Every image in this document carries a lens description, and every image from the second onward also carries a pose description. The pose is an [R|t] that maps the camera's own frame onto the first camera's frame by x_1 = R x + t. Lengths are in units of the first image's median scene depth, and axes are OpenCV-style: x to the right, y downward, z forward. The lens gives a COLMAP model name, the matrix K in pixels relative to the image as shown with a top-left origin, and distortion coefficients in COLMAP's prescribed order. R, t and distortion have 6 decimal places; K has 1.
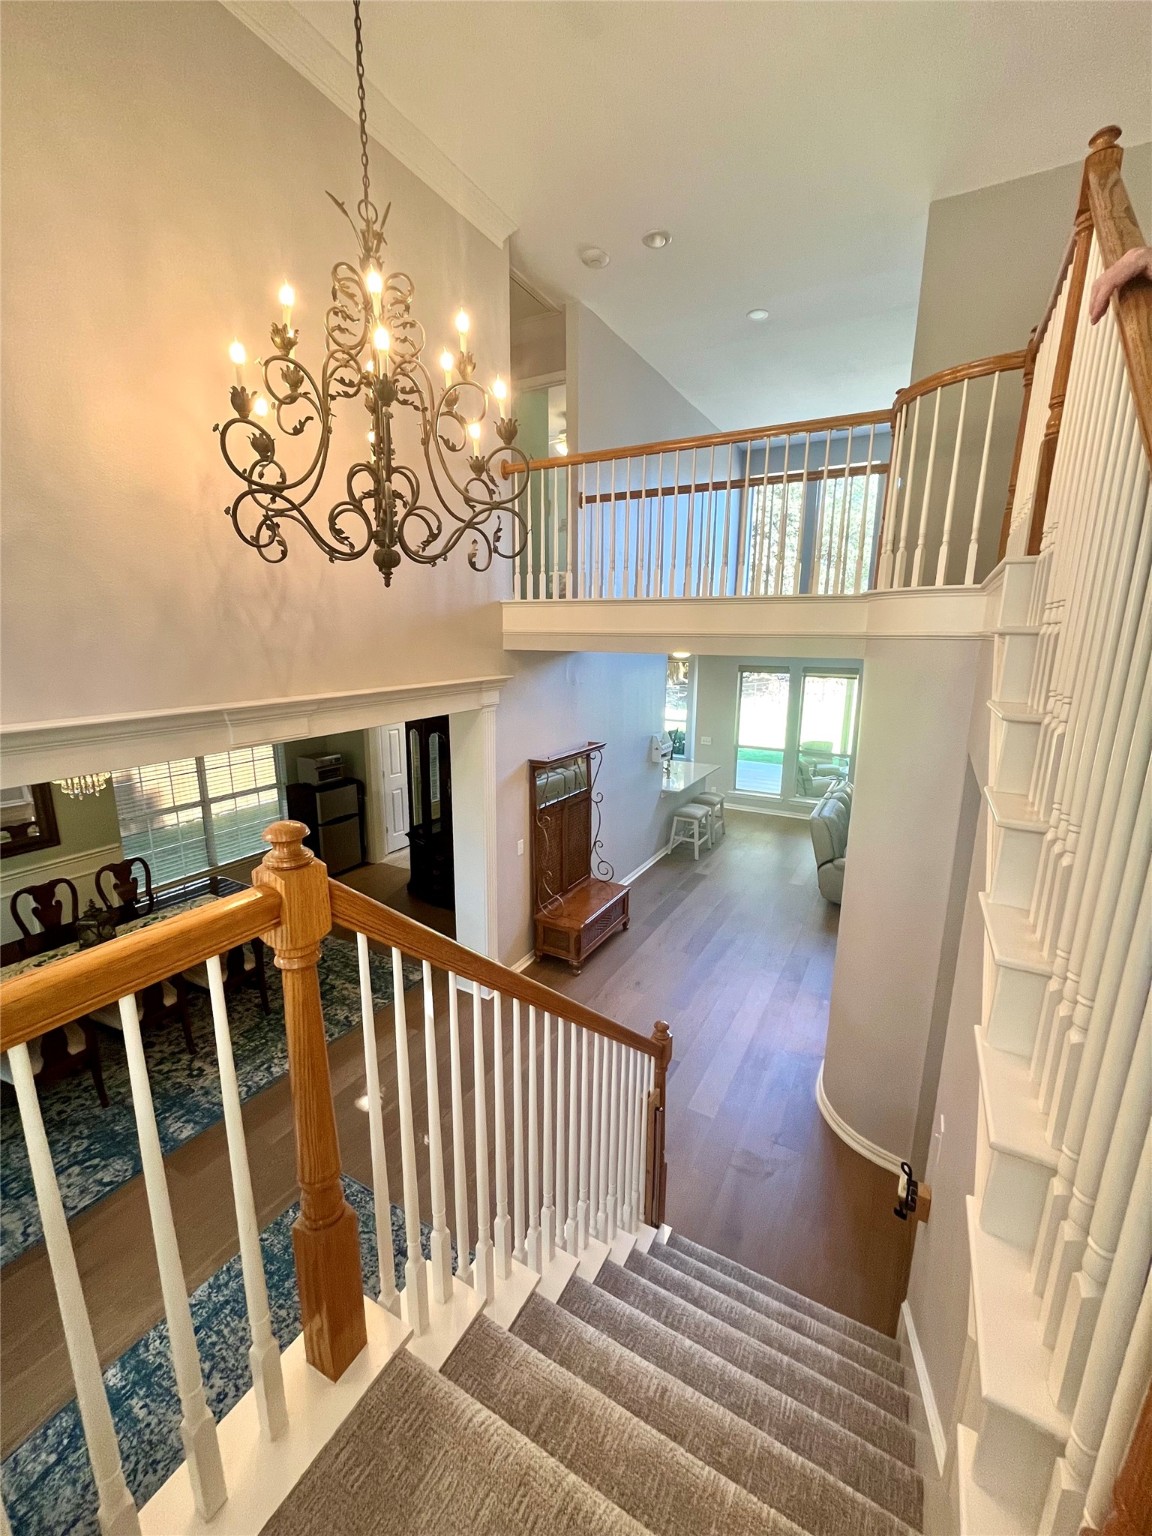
lens RADIAL K [[630.0, 0, 576.0], [0, 630.0, 768.0], [0, 0, 1]] dist [-0.001340, -0.000555]
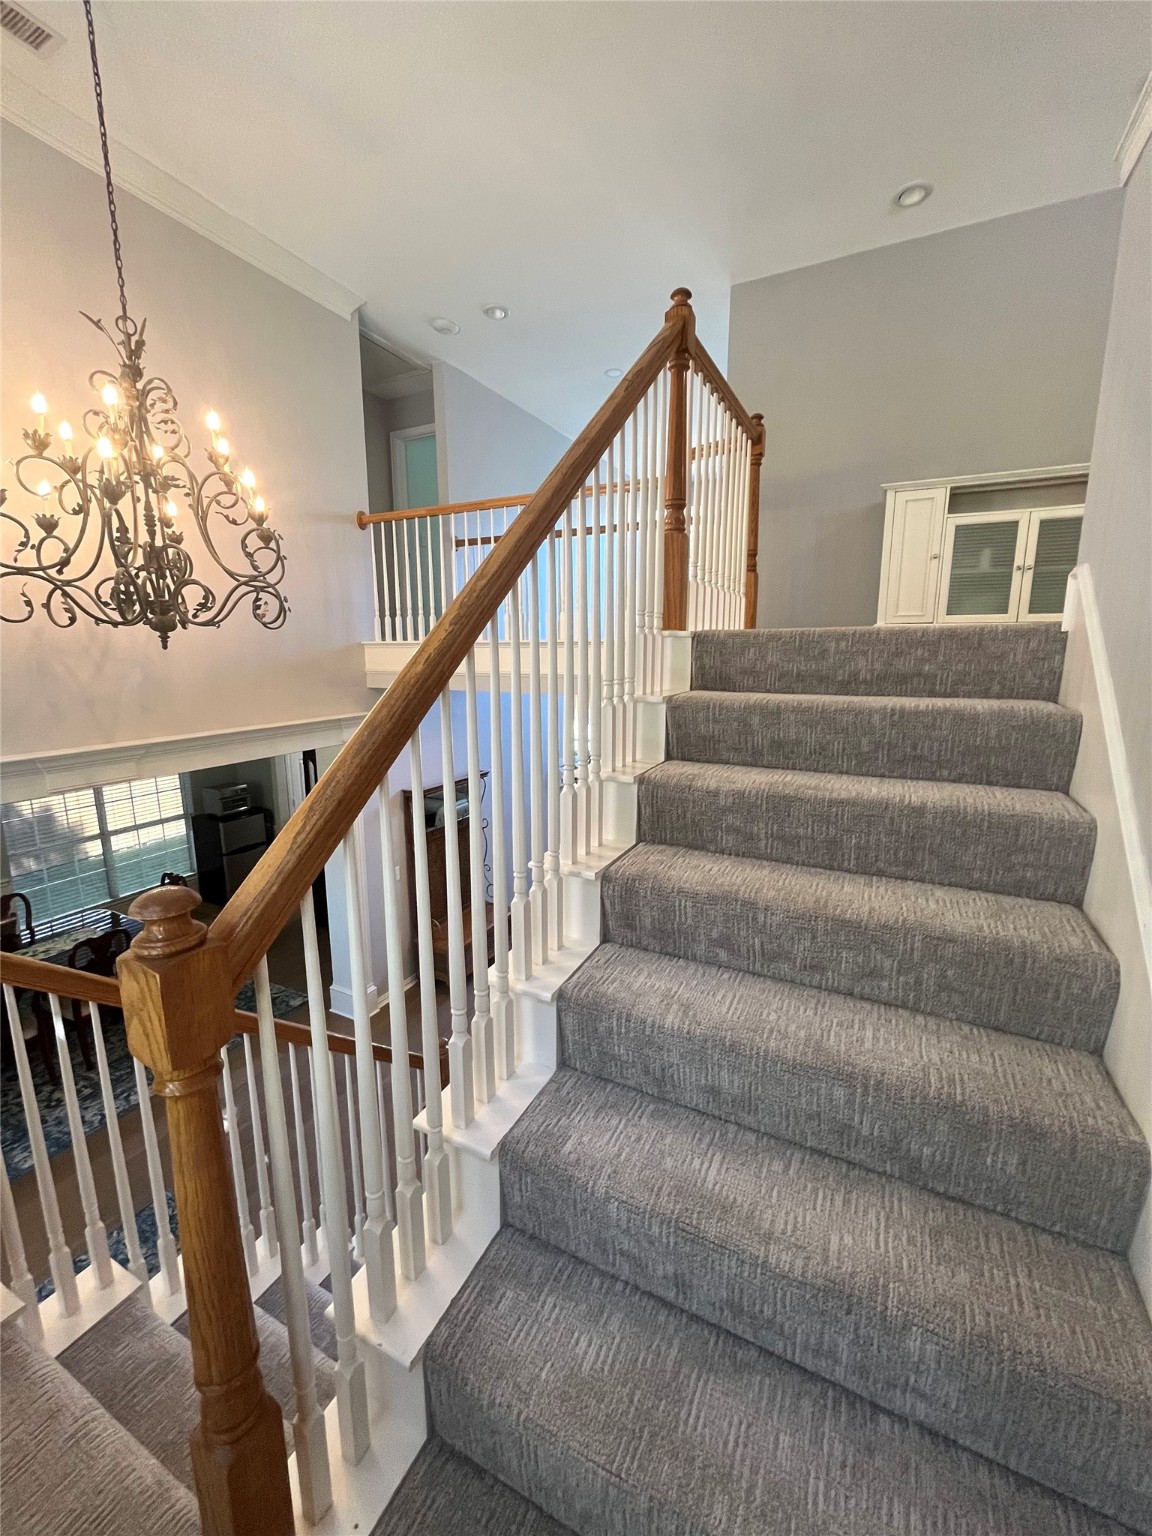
lens RADIAL K [[630.0, 0, 576.0], [0, 630.0, 768.0], [0, 0, 1]] dist [-0.001340, -0.000555]
pose [[0.999042, -0.017017, 0.040321, 0.187480], [0.018095, 0.999484, -0.026531, -0.018250], [-0.039849, 0.027235, 0.998834, -0.064608]]
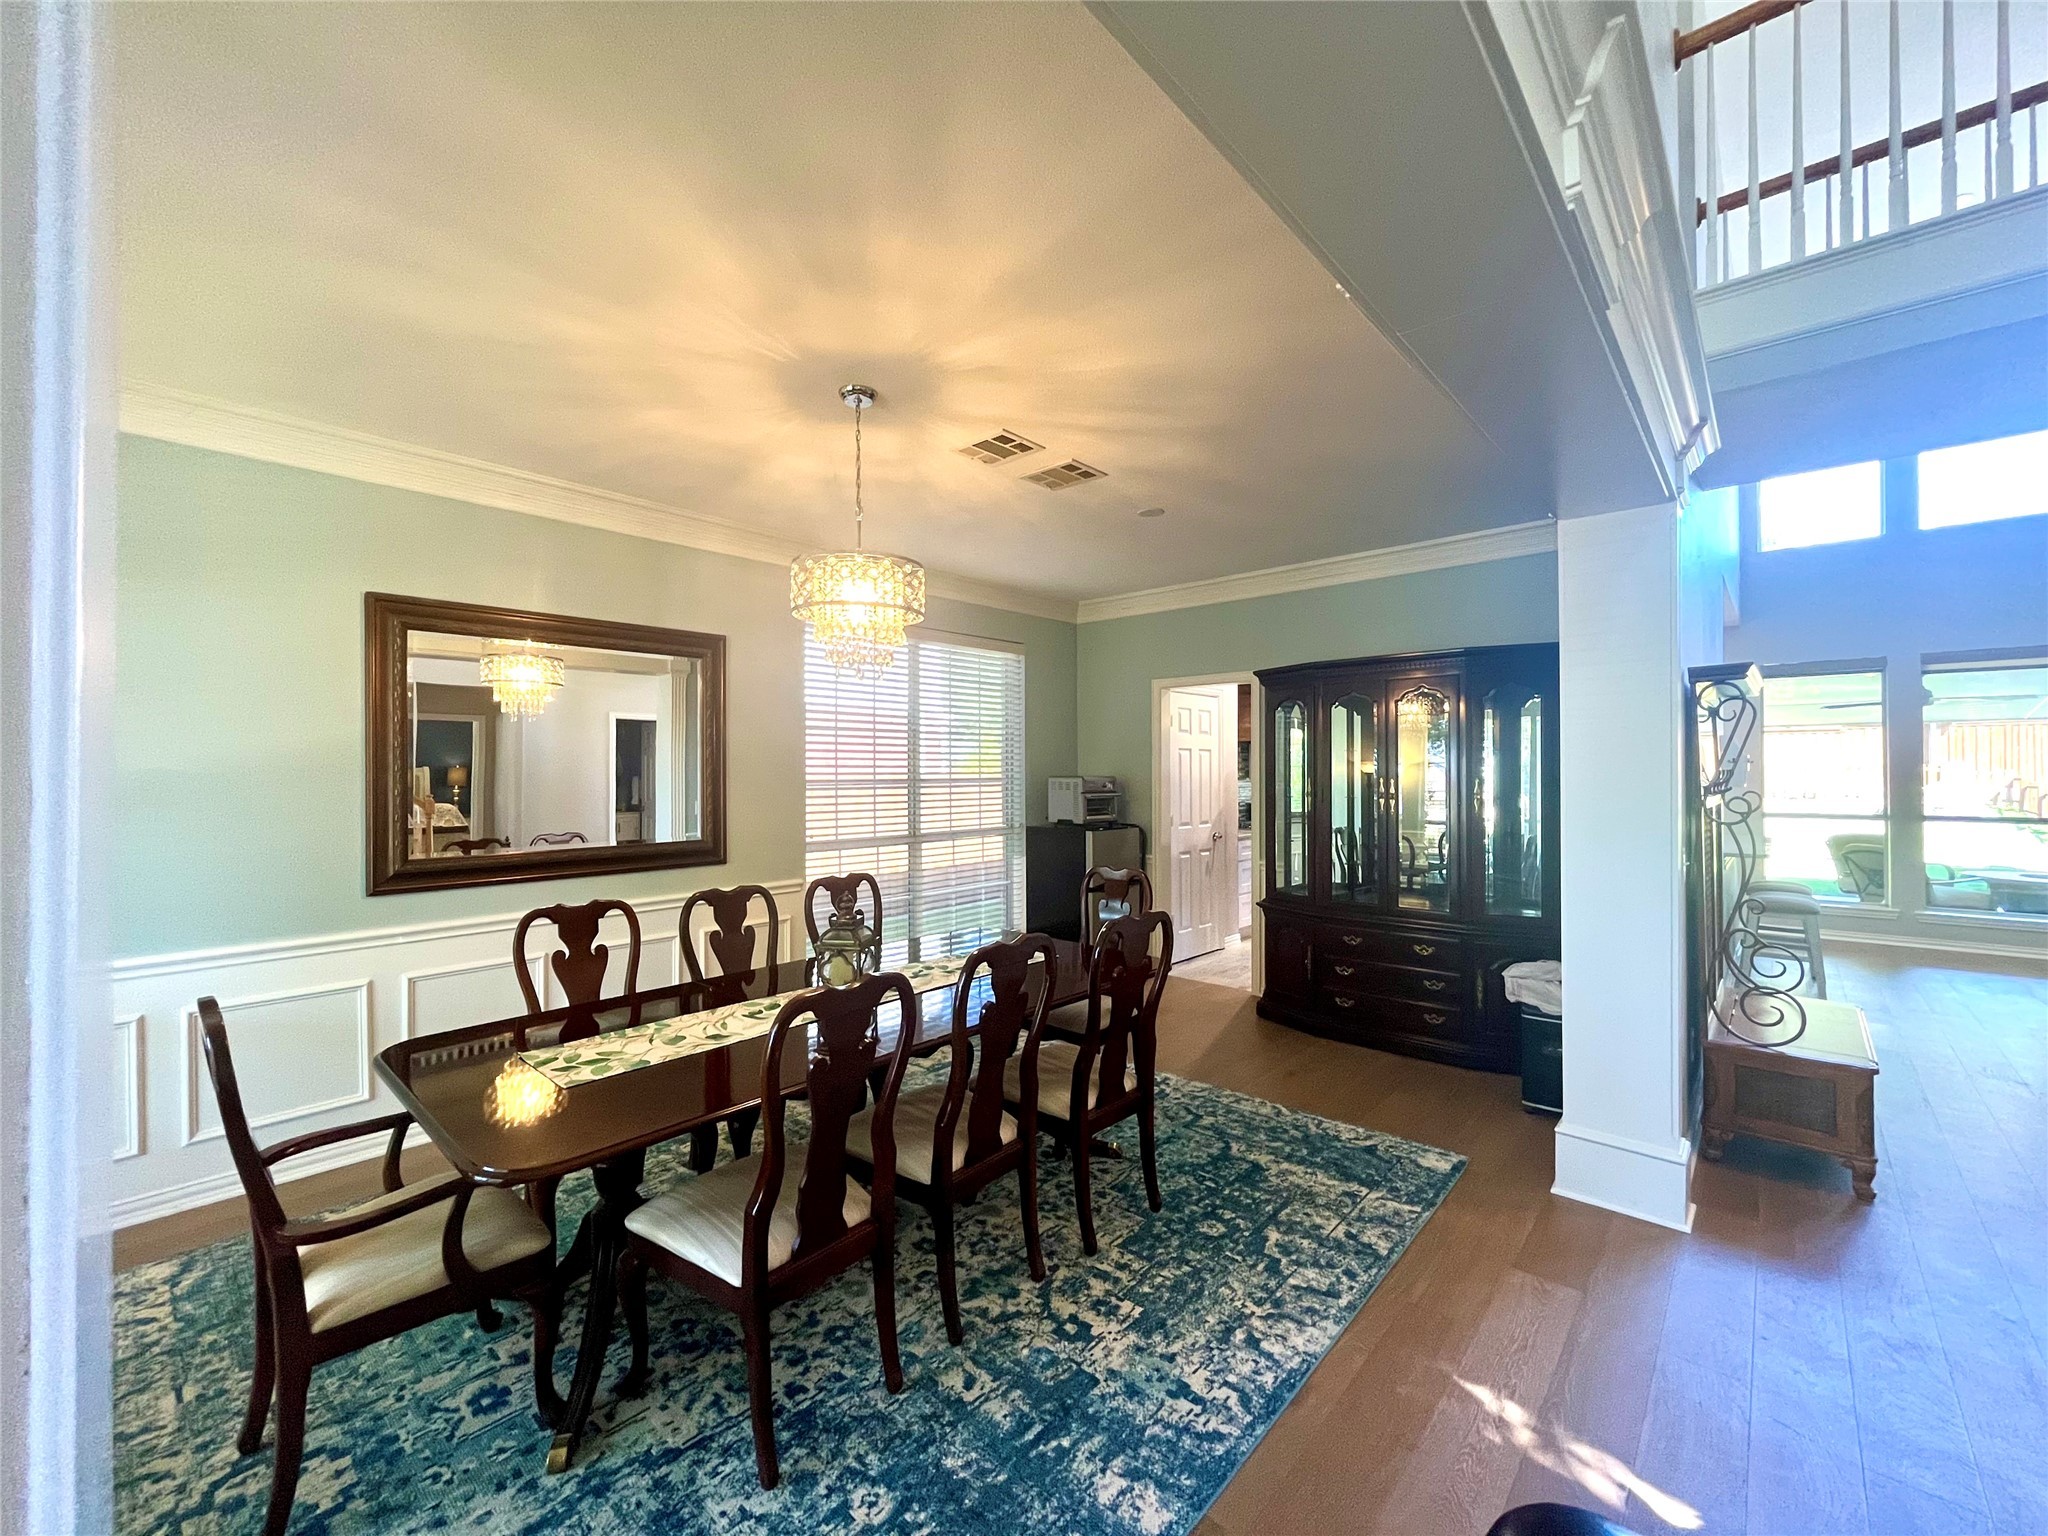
lens RADIAL K [[840.0, 0, 1024.0], [0, 840.0, 768.0], [0, 0, 1]] dist [-0.001340, -0.000555]
pose [[0.974466, -0.008522, -0.224373, -0.442488], [-0.039122, 0.977550, -0.207039, 0.215553], [0.221101, 0.210531, 0.952256, 0.359122]]
